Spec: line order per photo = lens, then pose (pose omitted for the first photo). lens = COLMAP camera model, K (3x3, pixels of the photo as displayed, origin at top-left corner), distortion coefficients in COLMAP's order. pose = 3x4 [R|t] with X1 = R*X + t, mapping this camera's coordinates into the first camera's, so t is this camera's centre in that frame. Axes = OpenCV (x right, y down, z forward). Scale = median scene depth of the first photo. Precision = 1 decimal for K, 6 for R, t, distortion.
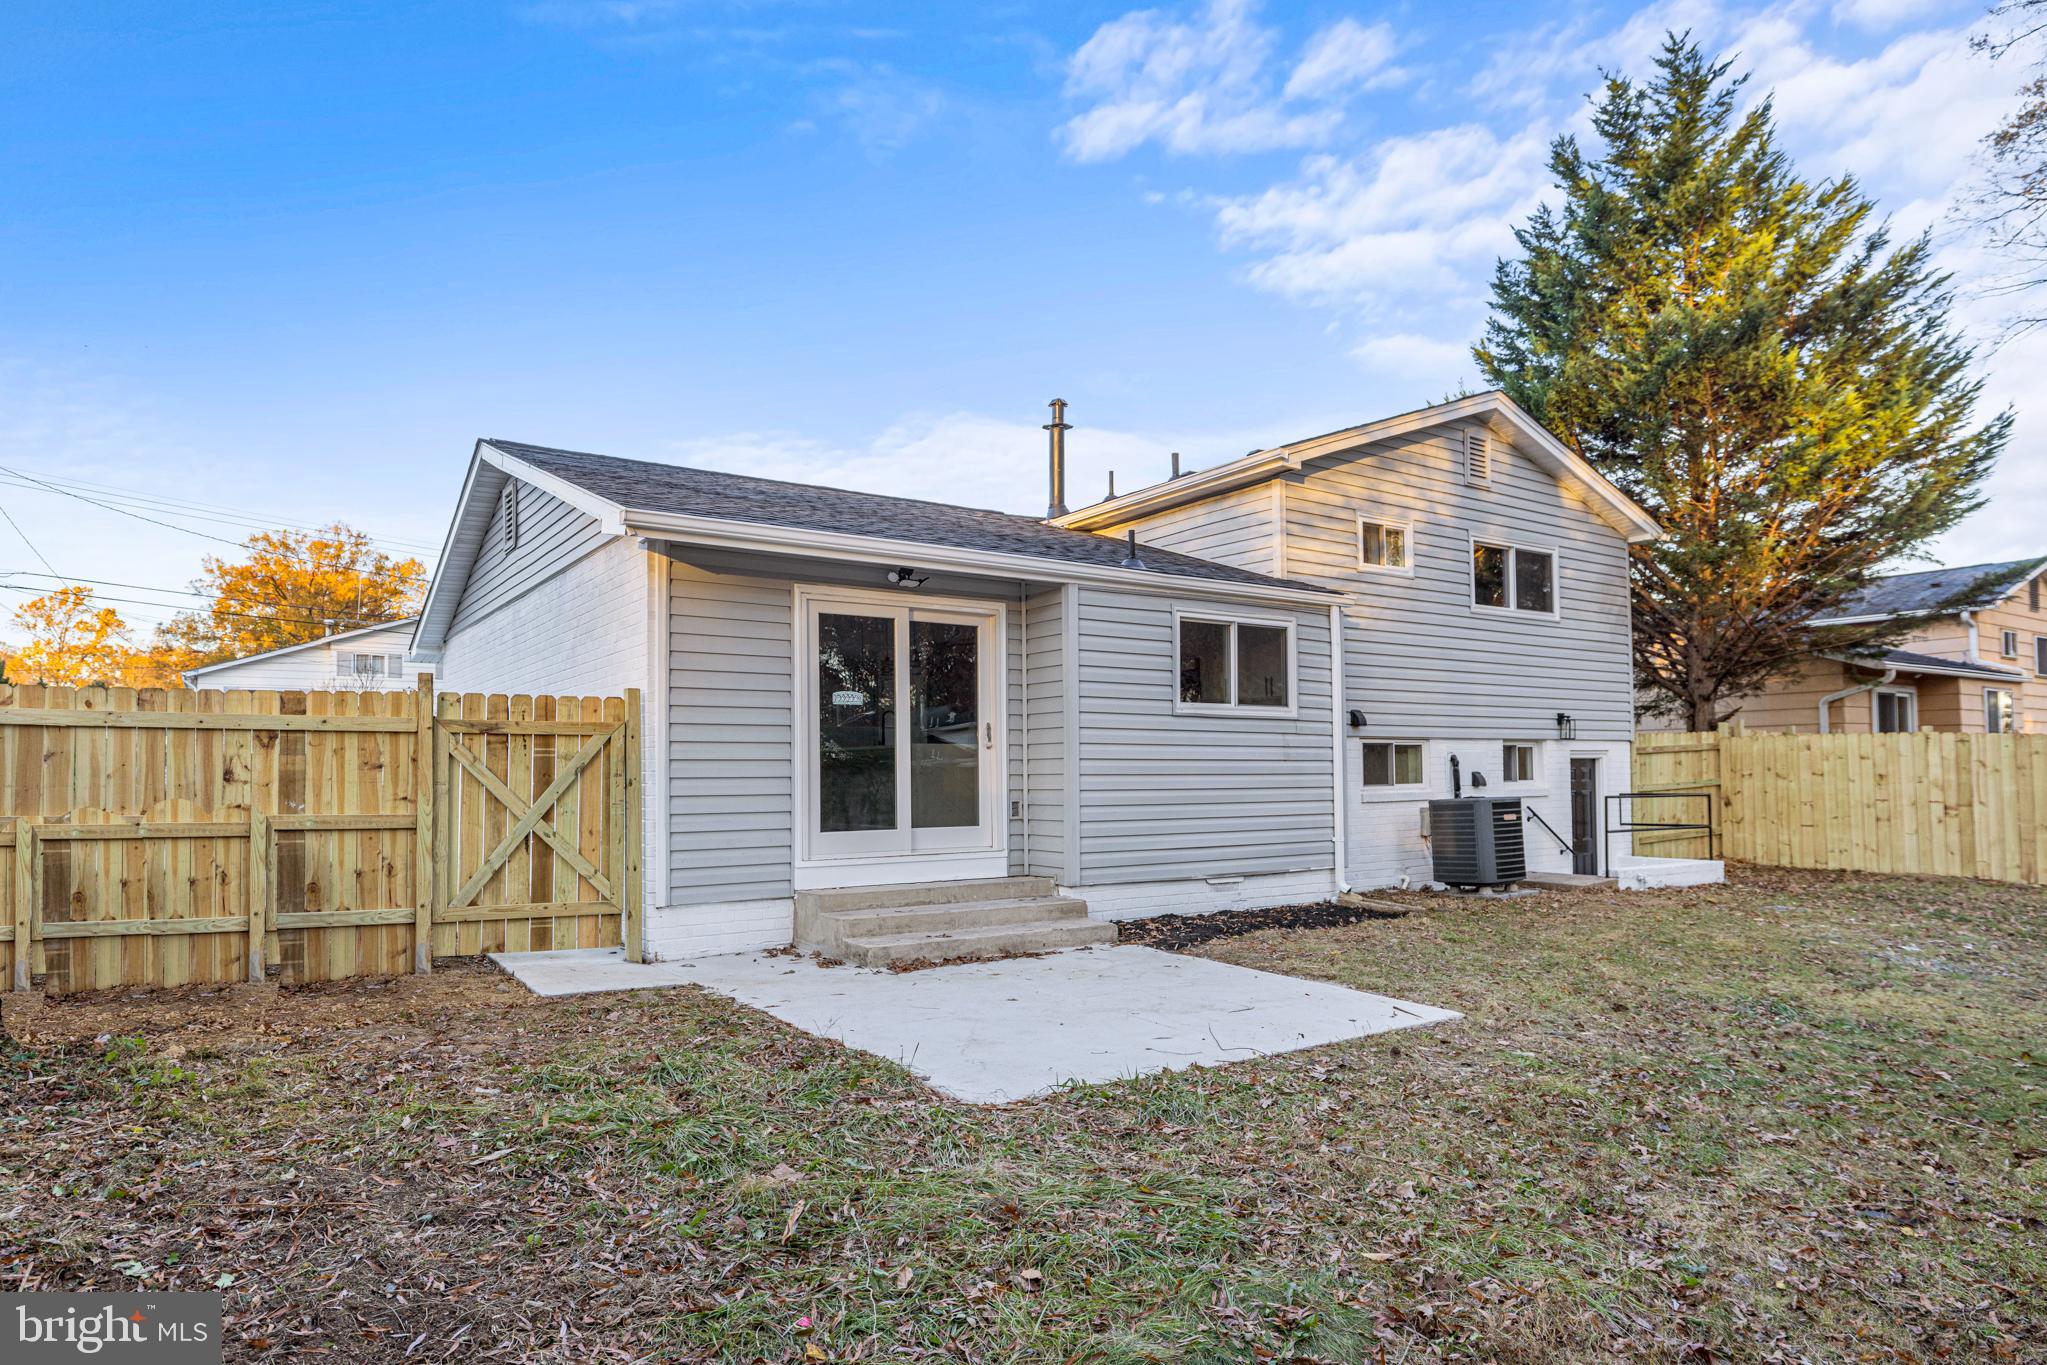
lens RADIAL K [[1182.1, 0, 984.5], [0, 1182.1, 714.0], [0, 0, 1]] dist [-0.029924, 0.001474]
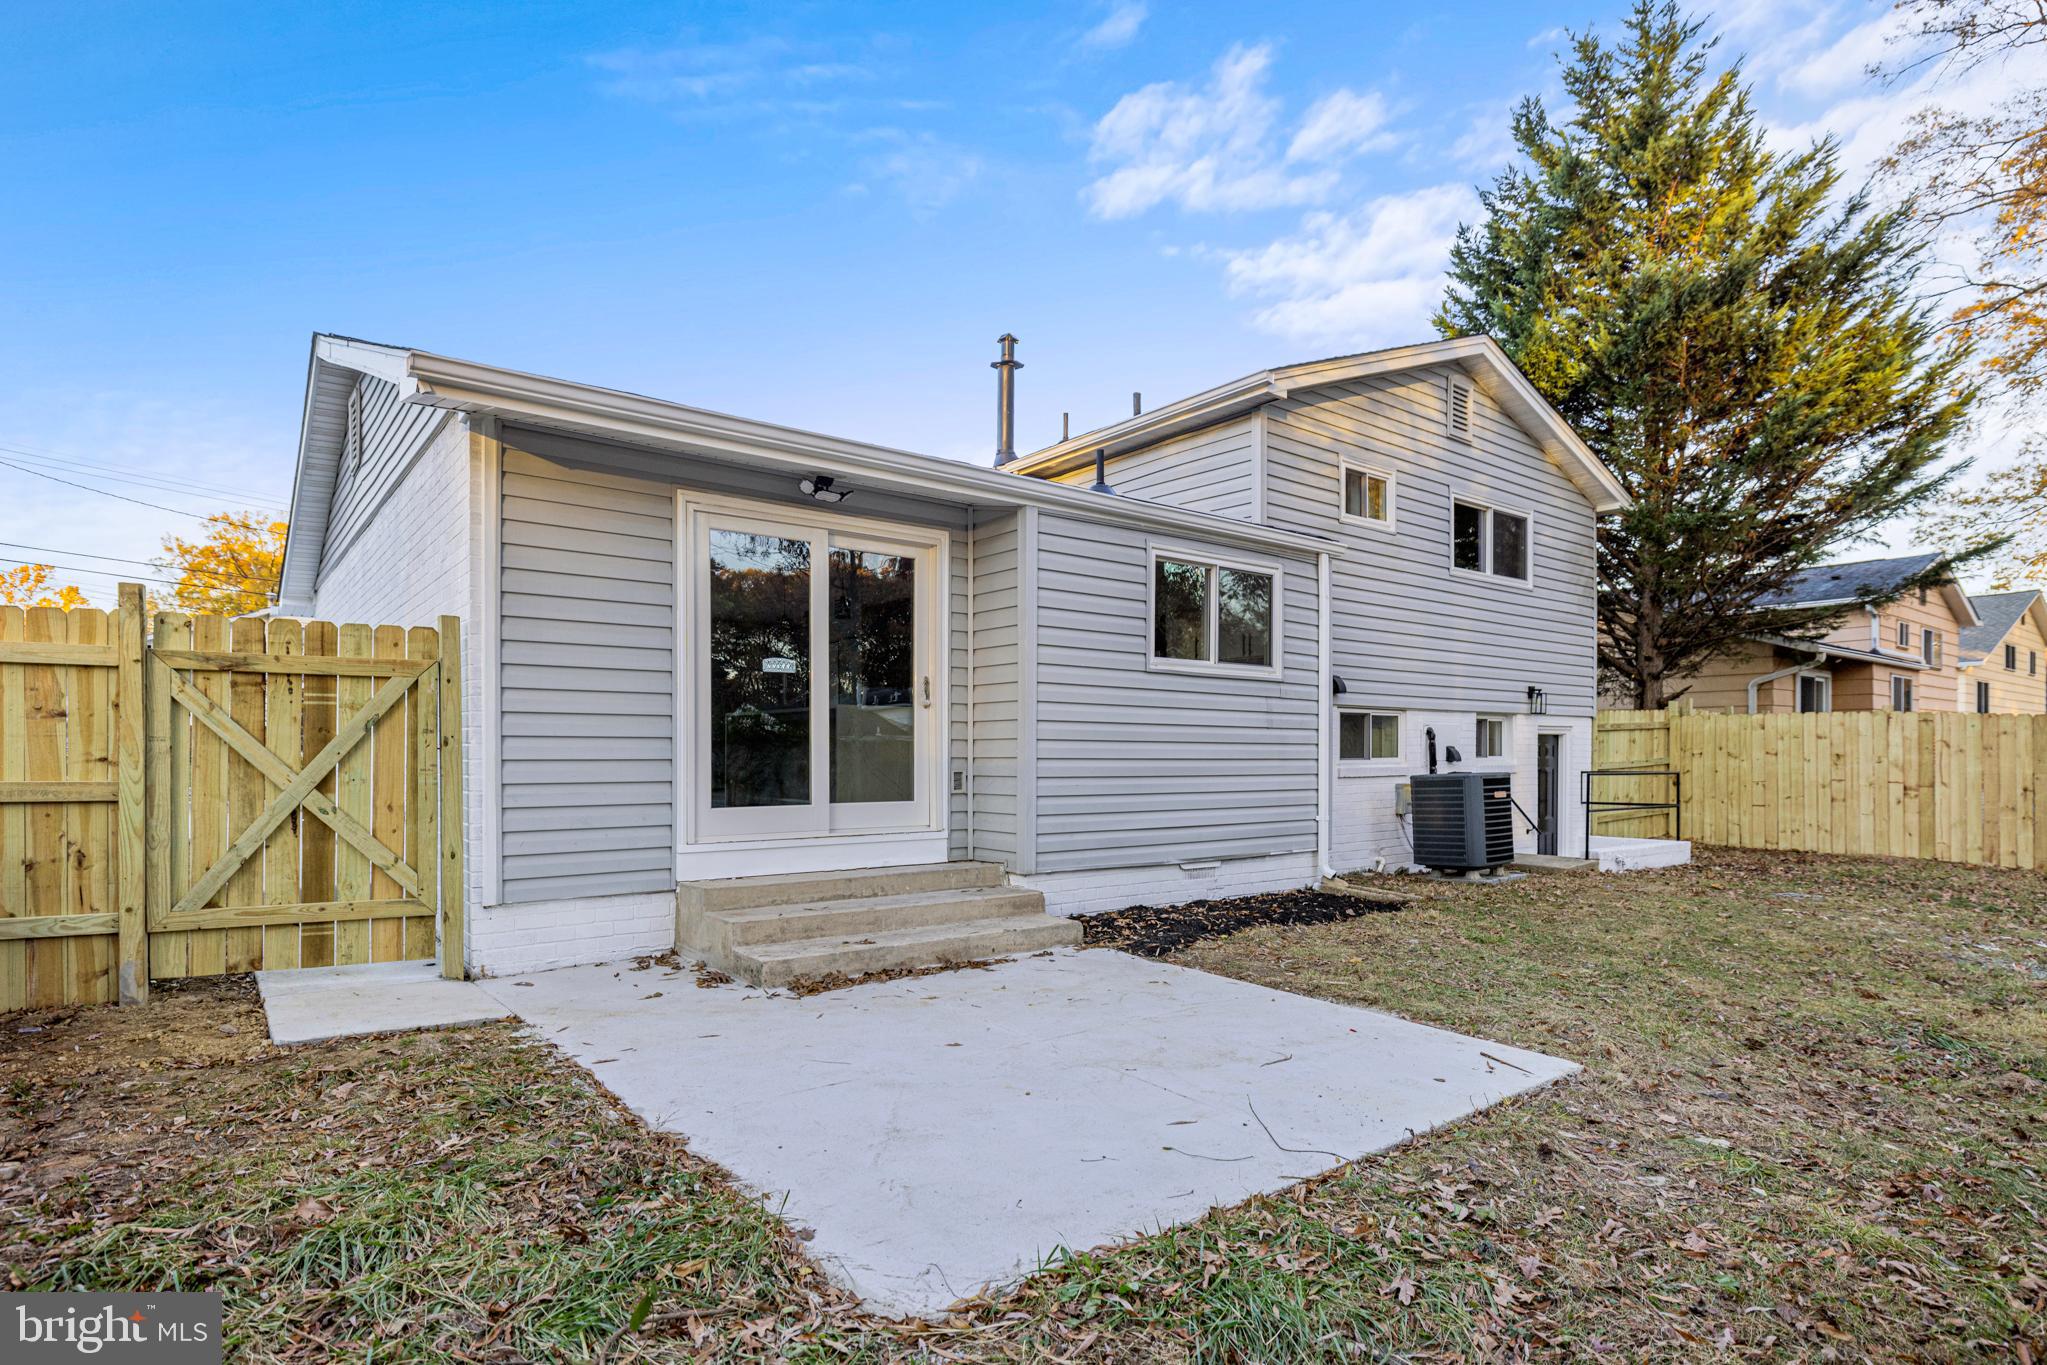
lens RADIAL K [[1062.7, 0, 1027.7], [0, 1062.7, 750.8], [0, 0, 1]] dist [-0.021667, 0.000099]
pose [[0.995382, 0.009104, 0.095560, 0.002946], [-0.013634, 0.998809, 0.046858, 0.020865], [-0.095019, -0.047945, 0.994320, 0.225440]]
